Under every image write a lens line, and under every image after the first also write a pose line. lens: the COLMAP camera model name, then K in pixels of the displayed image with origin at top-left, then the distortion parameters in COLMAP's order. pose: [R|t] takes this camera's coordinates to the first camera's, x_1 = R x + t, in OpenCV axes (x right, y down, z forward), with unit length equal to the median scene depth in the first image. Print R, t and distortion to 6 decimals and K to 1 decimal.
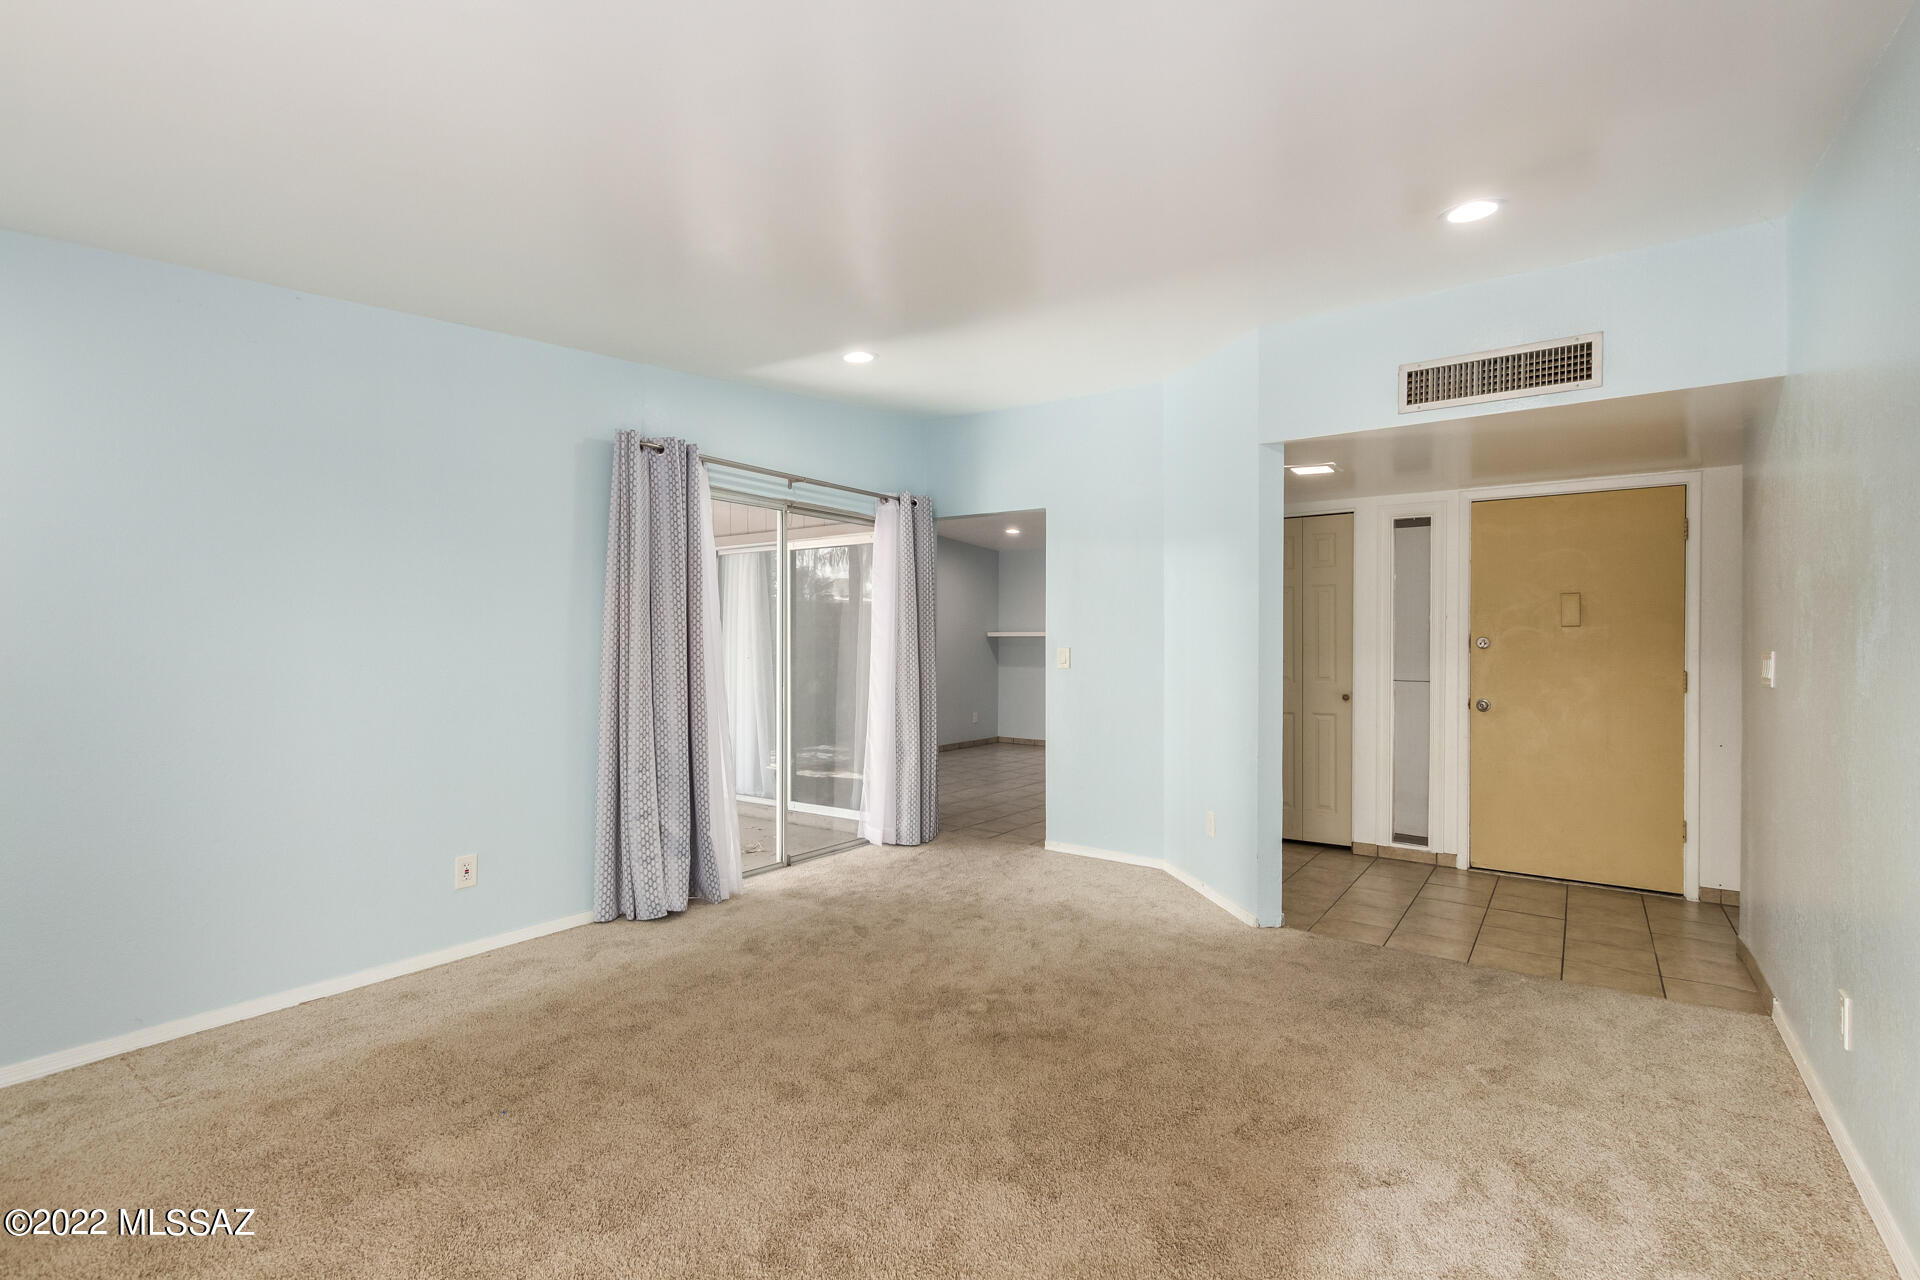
lens RADIAL K [[881.5, 0, 970.9], [0, 881.5, 656.3], [0, 0, 1]] dist [0.000129, -0.000137]
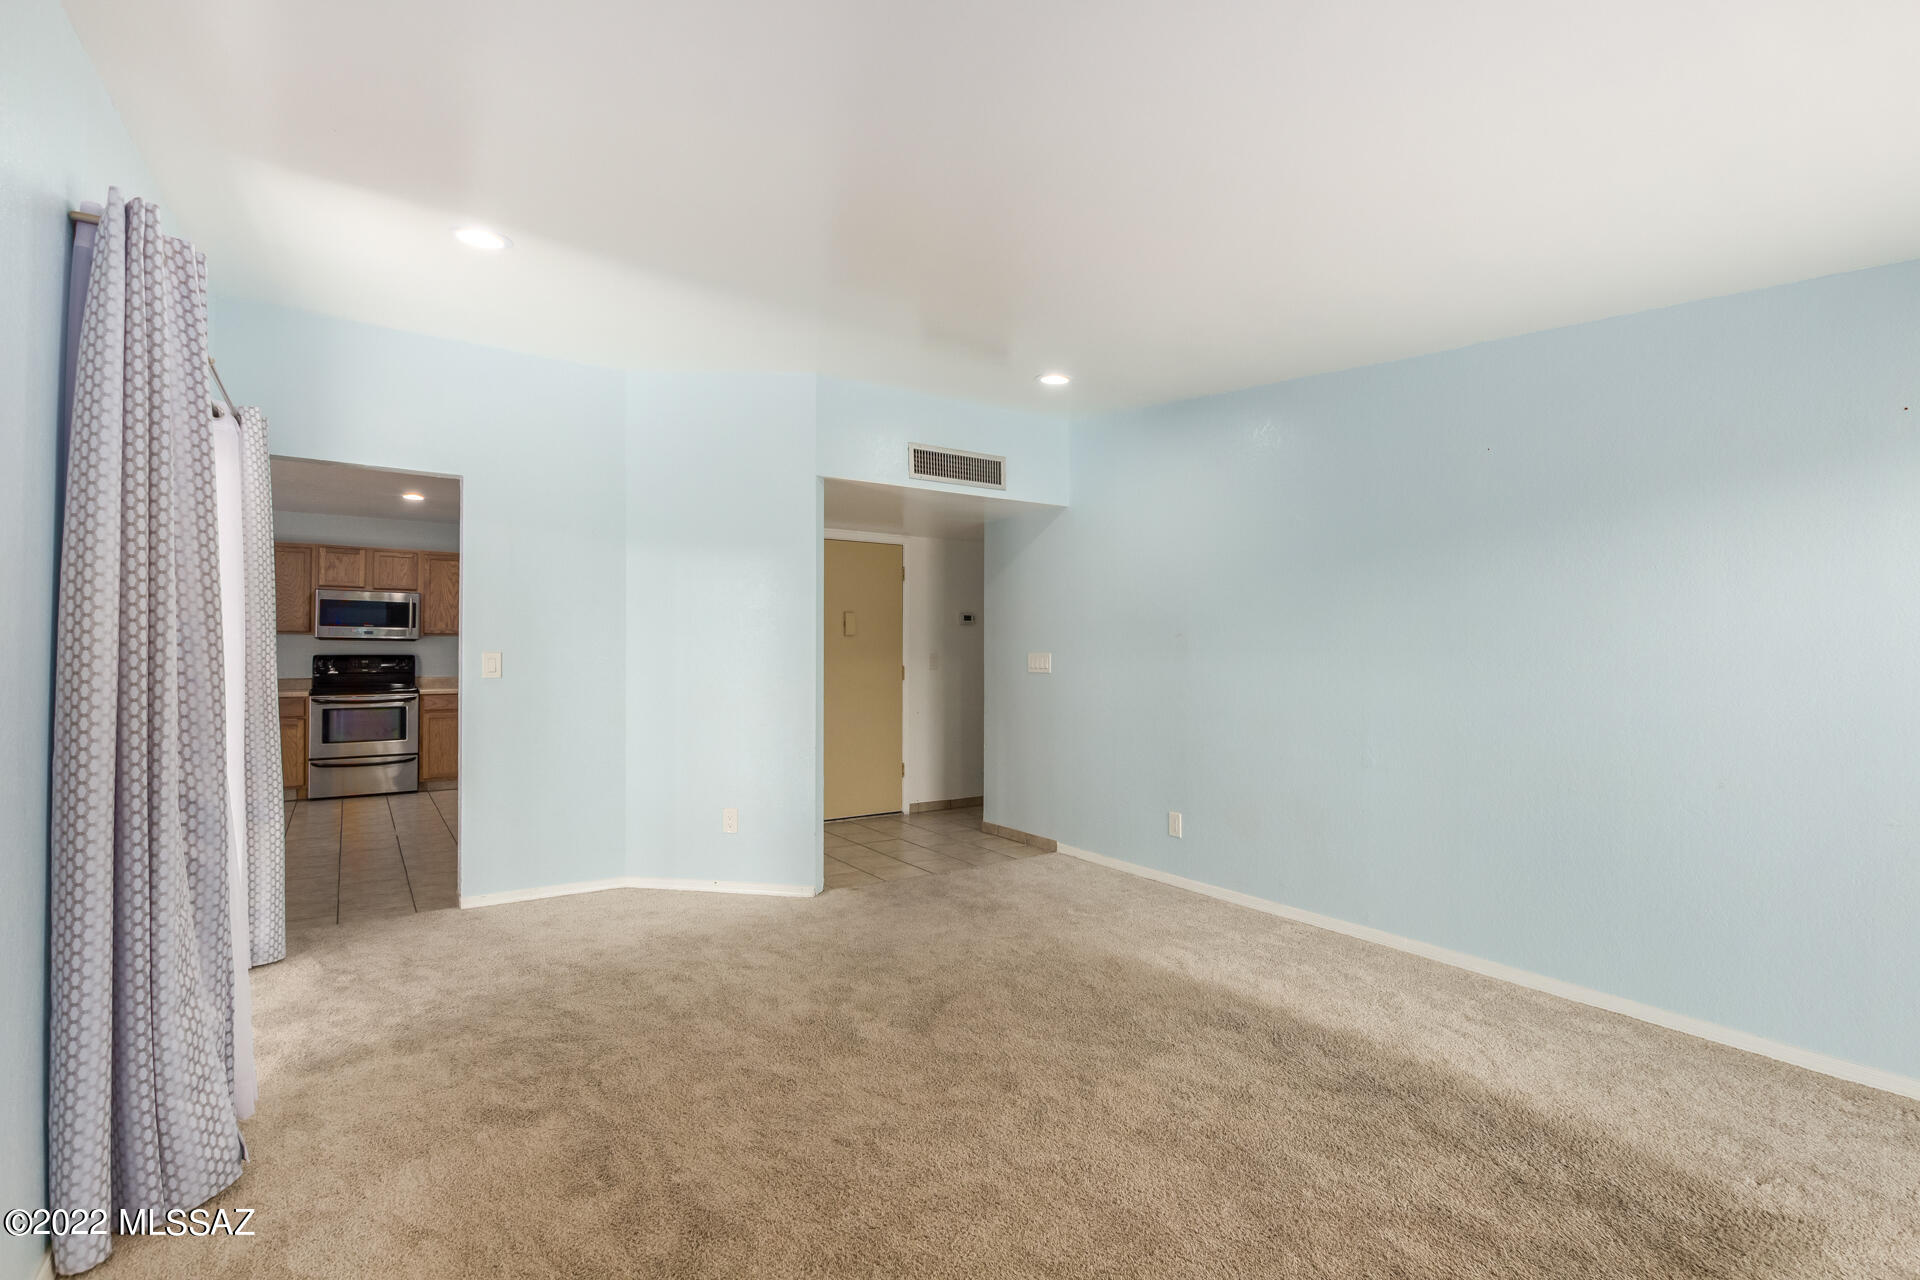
lens RADIAL K [[891.5, 0, 953.6], [0, 891.5, 646.0], [0, 0, 1]] dist [0.005116, -0.000535]
pose [[0.344775, 0.001857, 0.938683, -0.704219], [0.010568, 0.999927, -0.005860, -0.008848], [-0.938626, 0.011940, 0.344731, 0.429564]]
